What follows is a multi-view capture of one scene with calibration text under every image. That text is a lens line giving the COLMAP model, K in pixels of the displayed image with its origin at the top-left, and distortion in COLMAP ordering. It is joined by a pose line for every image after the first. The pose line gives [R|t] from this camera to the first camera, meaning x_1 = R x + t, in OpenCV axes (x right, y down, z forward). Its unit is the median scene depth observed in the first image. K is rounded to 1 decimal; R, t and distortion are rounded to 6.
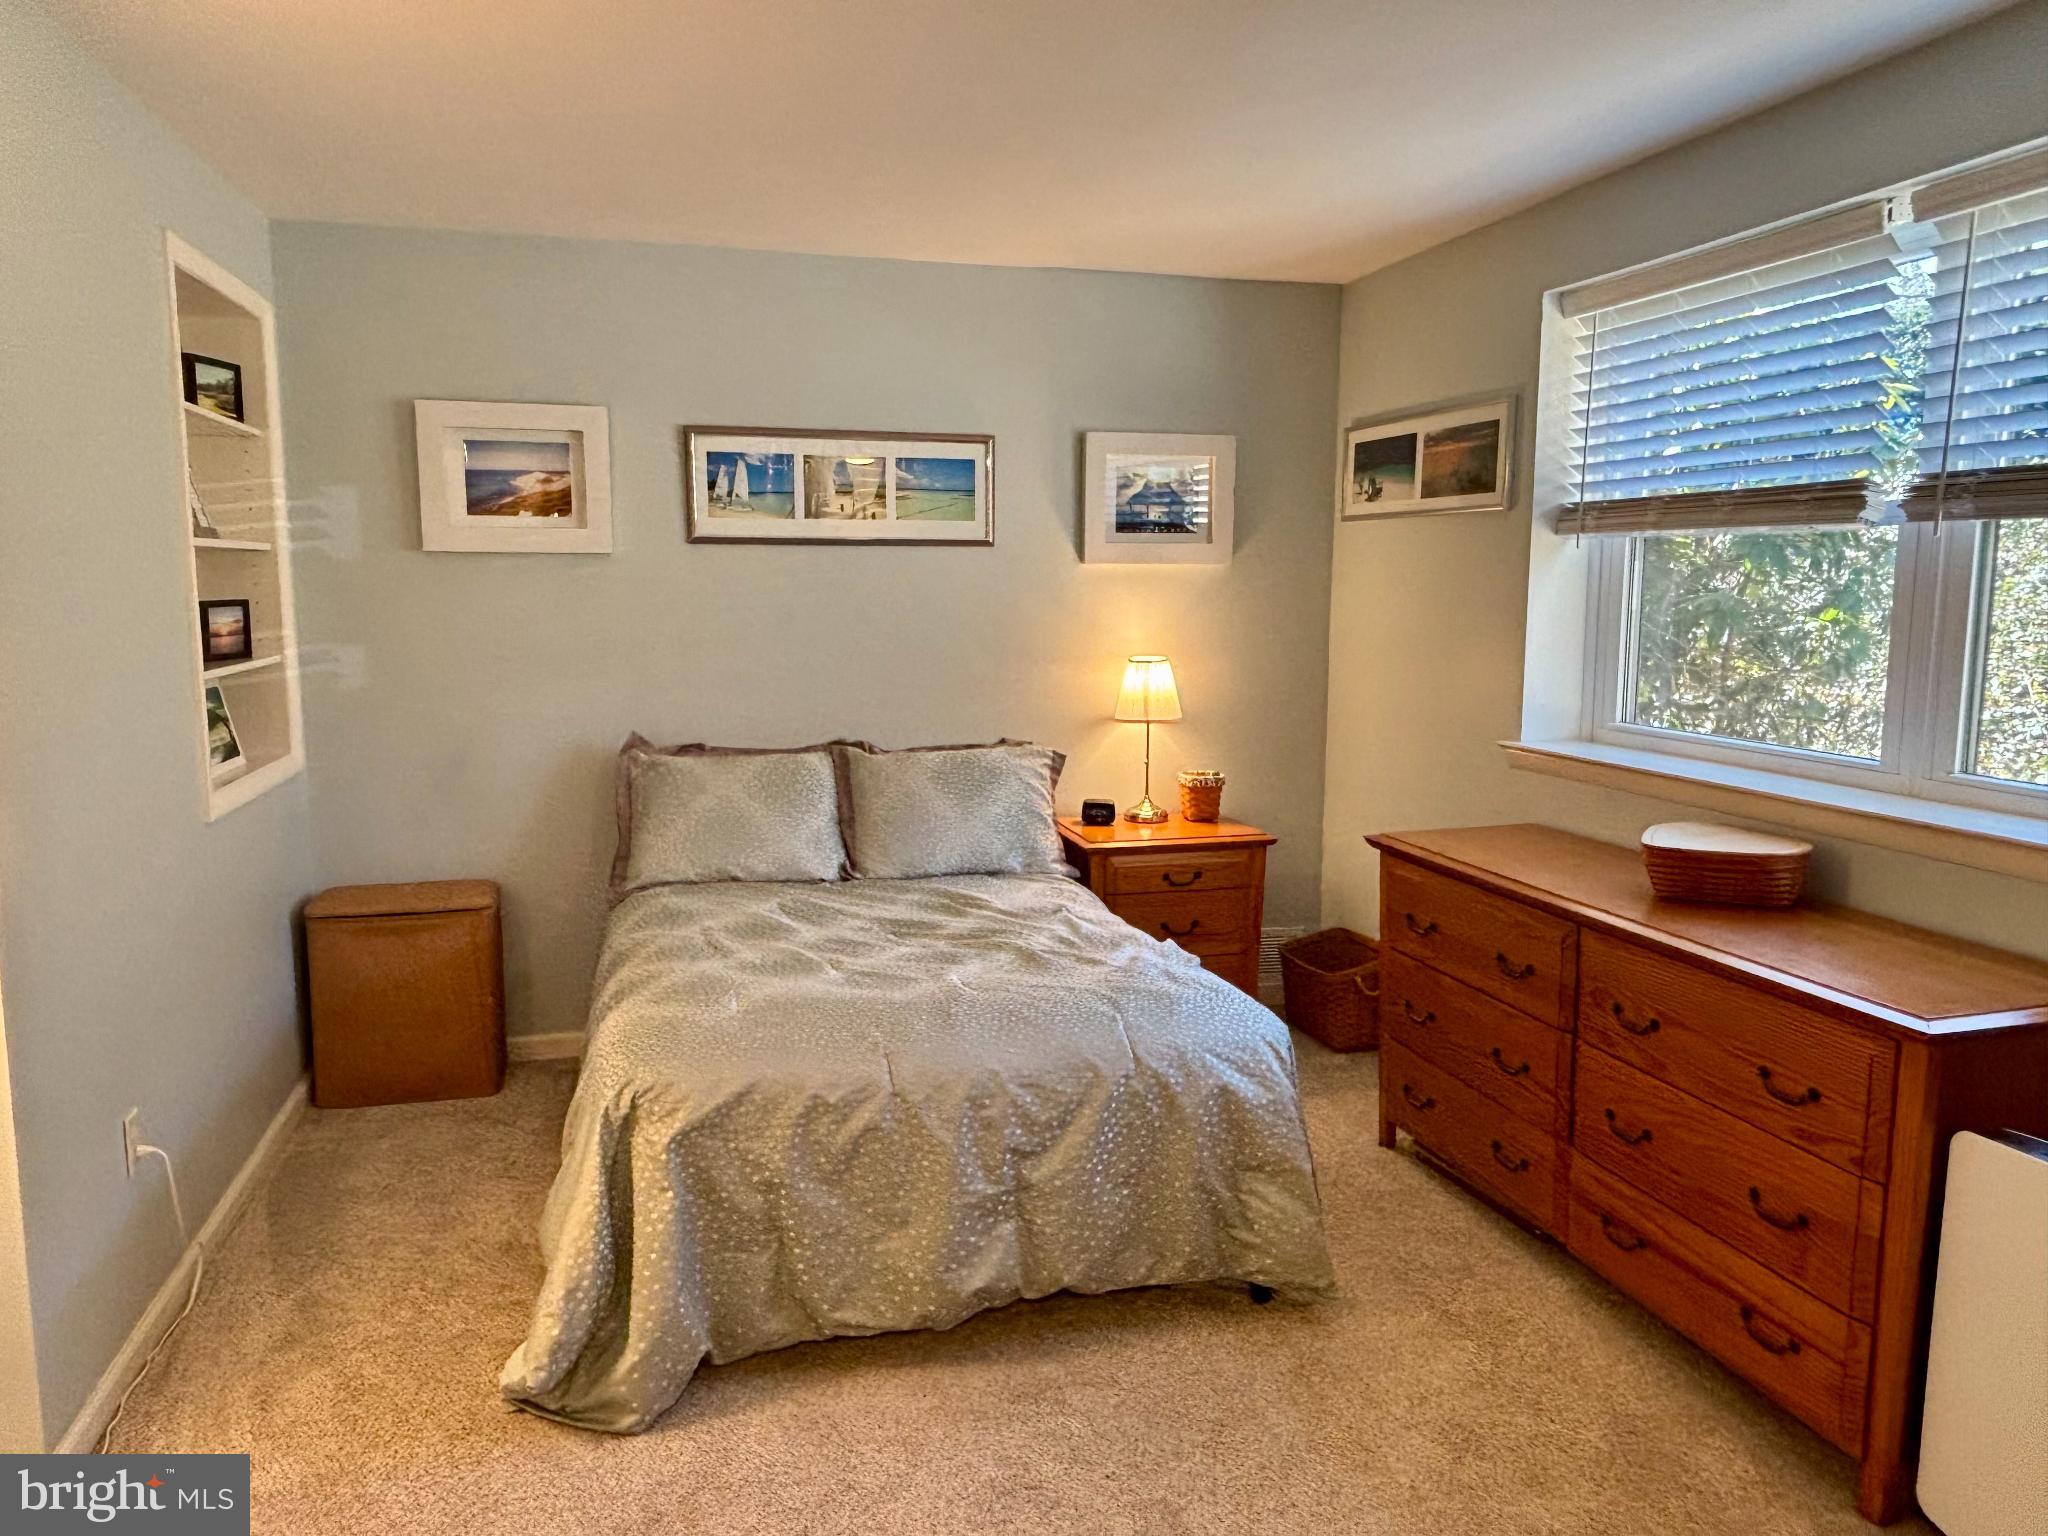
lens RADIAL K [[1401.2, 0, 1024.0], [0, 1401.2, 768.0], [0, 0, 1]] dist [0.065888, -0.124123]
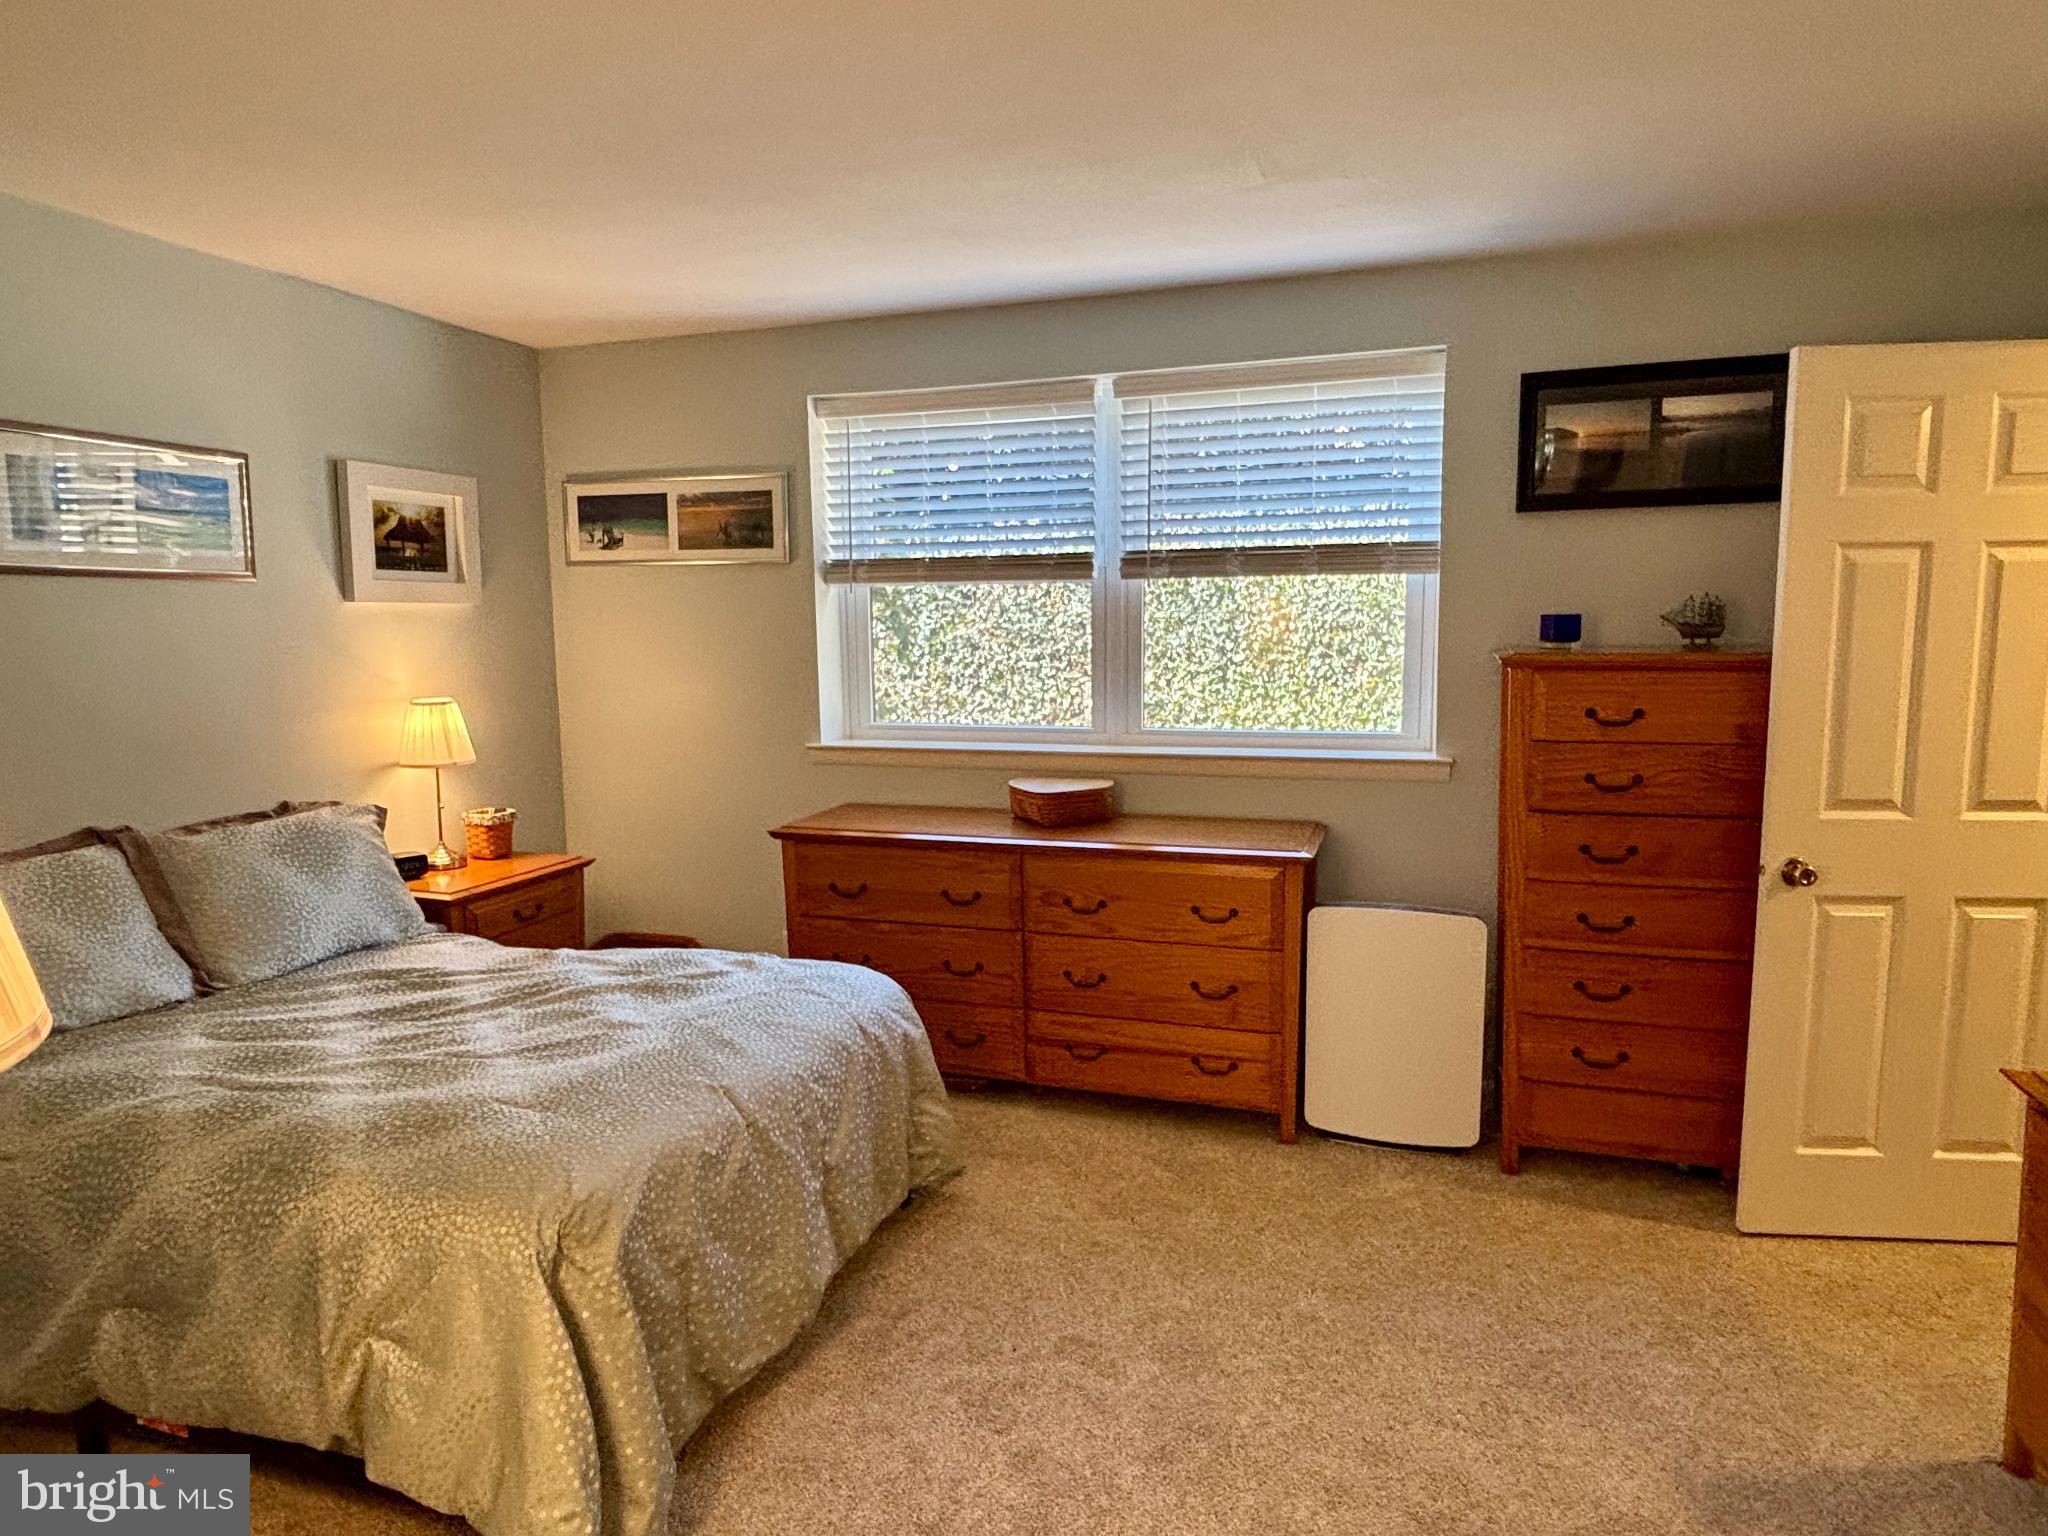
lens RADIAL K [[1226.1, 0, 1017.1], [0, 1226.1, 757.7], [0, 0, 1]] dist [0.051967, -0.069745]
pose [[0.536235, -0.099337, 0.838203, -0.500421], [0.122128, 0.991732, 0.039401, -0.027772], [-0.835186, 0.081239, 0.543934, 0.244570]]
